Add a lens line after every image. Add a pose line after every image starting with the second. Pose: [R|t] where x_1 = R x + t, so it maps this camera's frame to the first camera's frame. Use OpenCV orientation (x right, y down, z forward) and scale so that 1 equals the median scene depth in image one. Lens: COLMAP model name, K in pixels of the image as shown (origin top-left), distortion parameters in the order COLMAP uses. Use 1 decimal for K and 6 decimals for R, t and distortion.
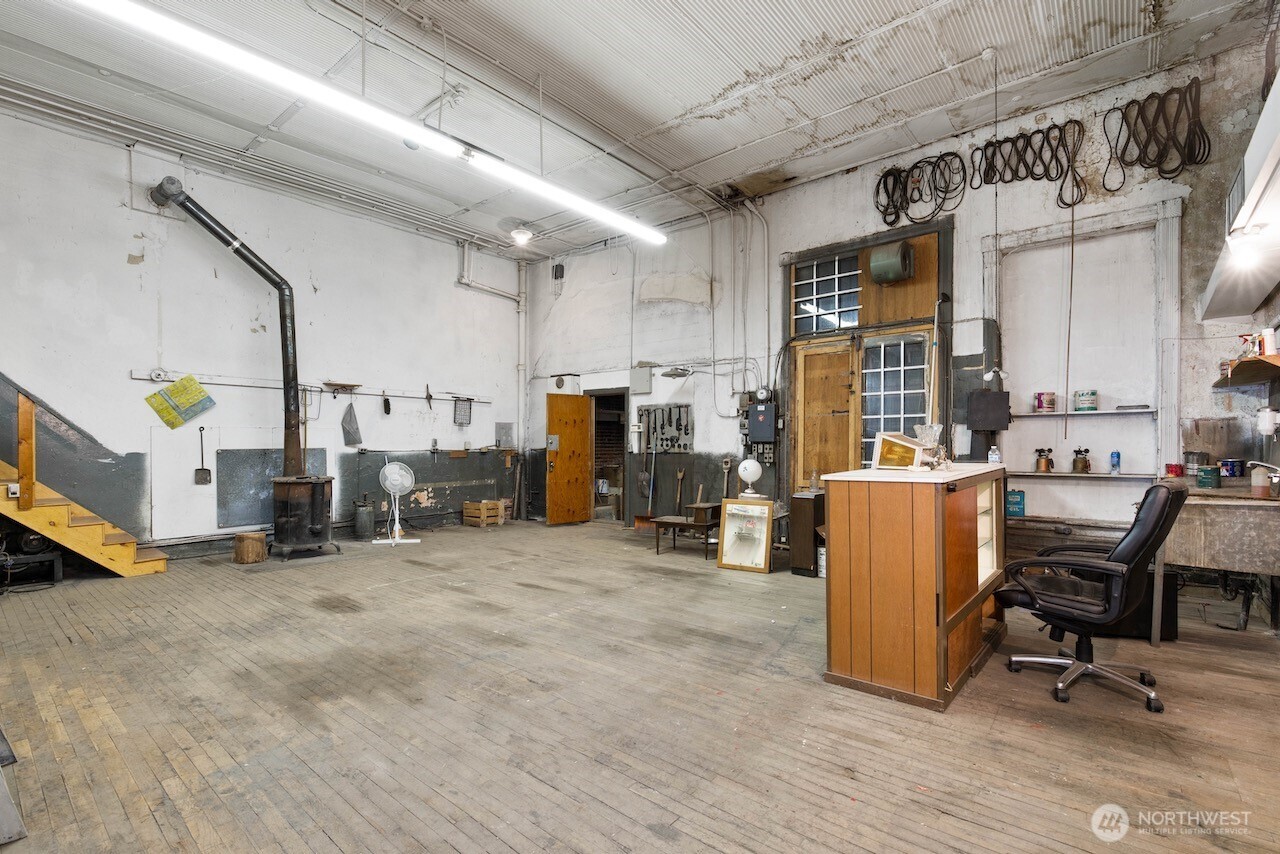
lens RADIAL K [[583.5, 0, 635.9], [0, 583.5, 446.1], [0, 0, 1]] dist [-0.003523, 0.000574]
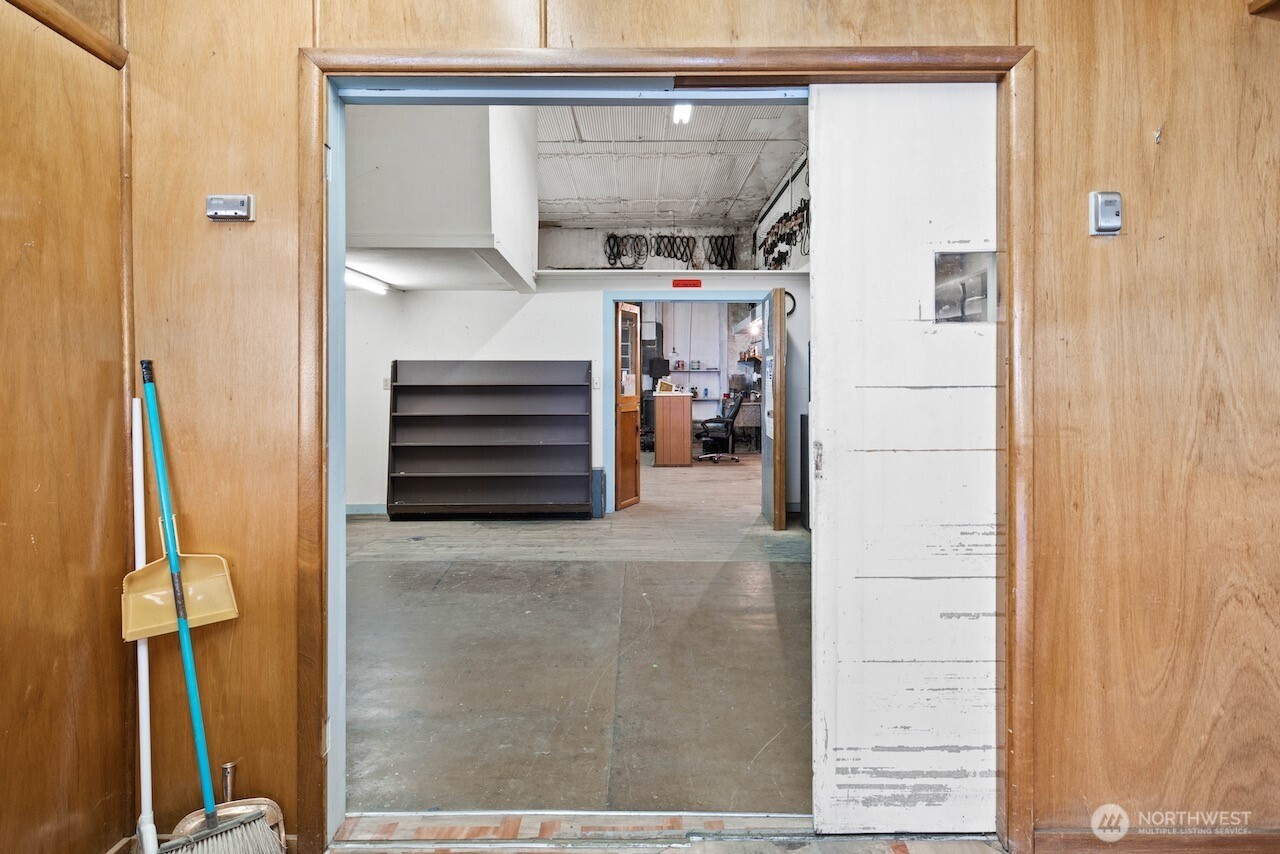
lens RADIAL K [[737.1, 0, 634.4], [0, 737.1, 384.9], [0, 0, 1]] dist [-0.002197, -0.000102]
pose [[0.765026, 0.006926, 0.643962, -1.138662], [-0.000976, 0.999953, -0.009596, 0.021964], [-0.643998, 0.006713, 0.764997, -0.930094]]
